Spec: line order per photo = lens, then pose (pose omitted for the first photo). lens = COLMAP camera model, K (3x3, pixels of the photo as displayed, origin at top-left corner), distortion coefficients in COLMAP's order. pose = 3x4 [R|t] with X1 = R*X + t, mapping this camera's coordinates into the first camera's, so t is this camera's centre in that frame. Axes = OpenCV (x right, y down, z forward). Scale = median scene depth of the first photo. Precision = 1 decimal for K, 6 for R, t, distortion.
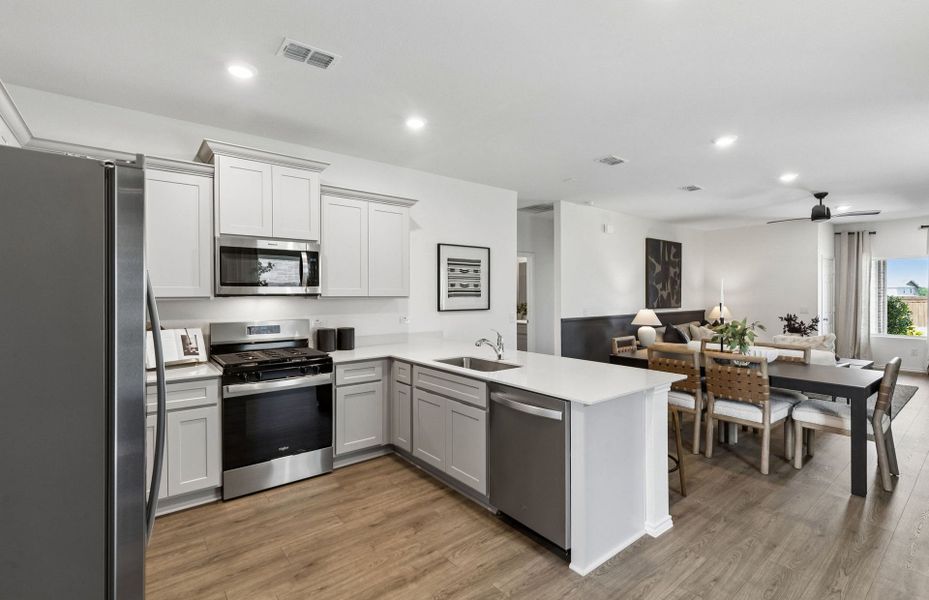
lens RADIAL K [[420.7, 0, 465.0], [0, 420.7, 296.4], [0, 0, 1]] dist [0.003965, 0.000500]
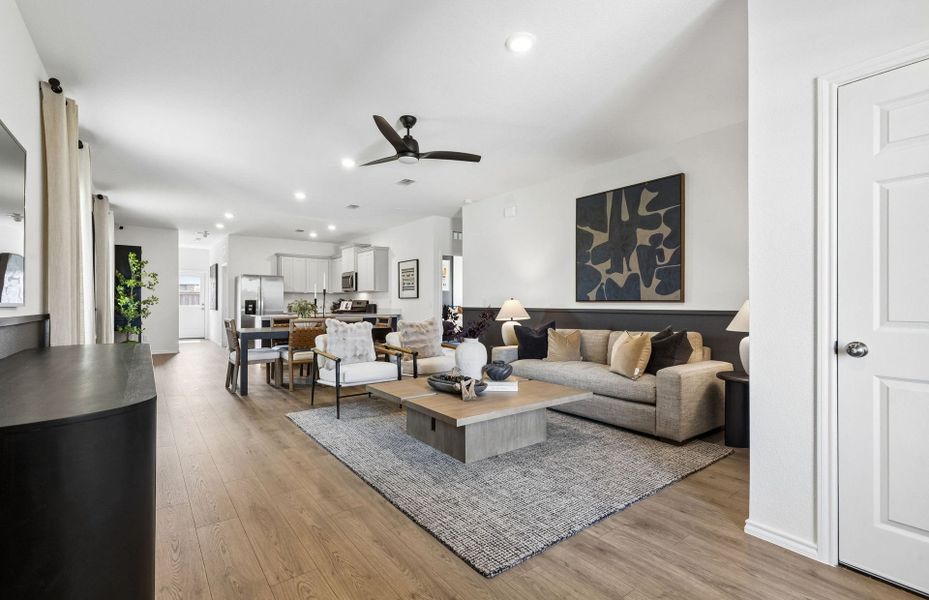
lens RADIAL K [[420.7, 0, 465.0], [0, 420.7, 296.4], [0, 0, 1]] dist [0.003965, 0.000500]
pose [[-0.027285, -0.013275, -0.999540, 2.538733], [-0.007512, 0.999886, -0.013074, 0.068973], [0.999599, 0.007151, -0.027382, 1.902139]]
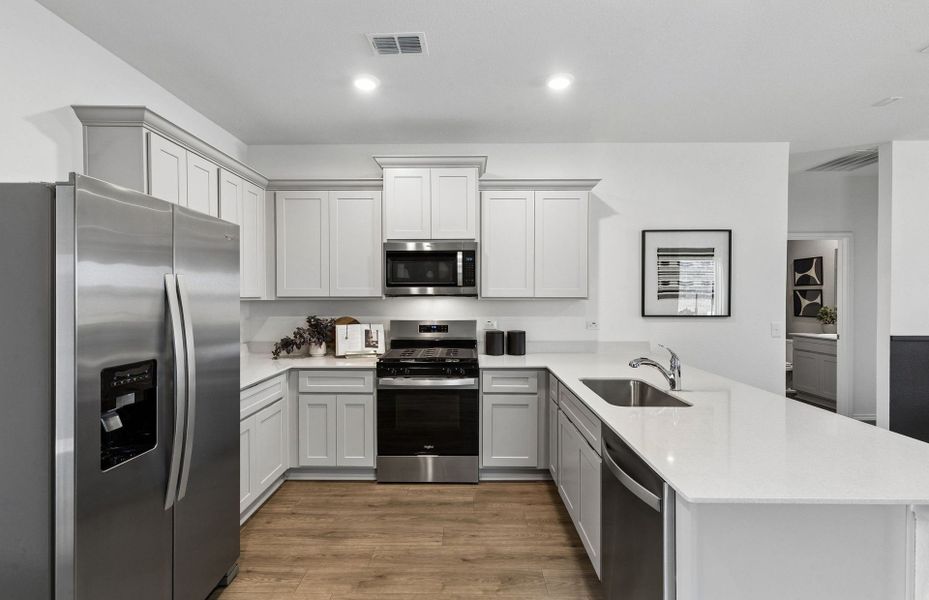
lens RADIAL K [[422.3, 0, 464.5], [0, 422.3, 300.0], [0, 0, 1]] dist [0.002891, -0.000089]
pose [[0.775169, 0.008622, -0.631695, 0.252336], [-0.004885, 0.999959, 0.007654, -0.000097], [0.631735, -0.002847, 0.775180, 0.248730]]
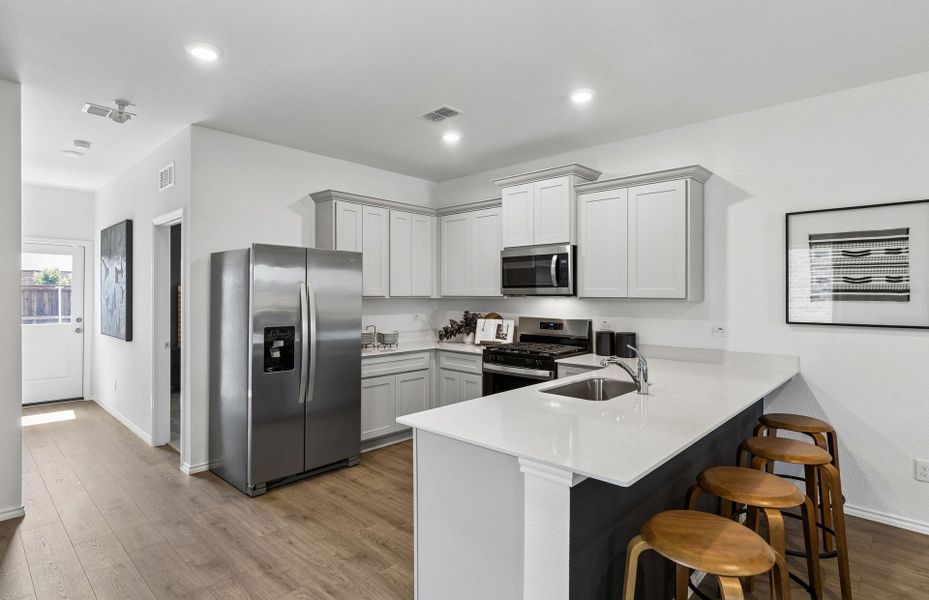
lens RADIAL K [[483.7, 0, 462.9], [0, 483.7, 292.5], [0, 0, 1]] dist [-0.000528, -0.000182]
pose [[0.138843, -0.000299, -0.990314, 0.810039], [-0.008850, 0.999960, -0.001543, -0.006731], [0.990275, 0.008979, 0.138834, 0.612209]]
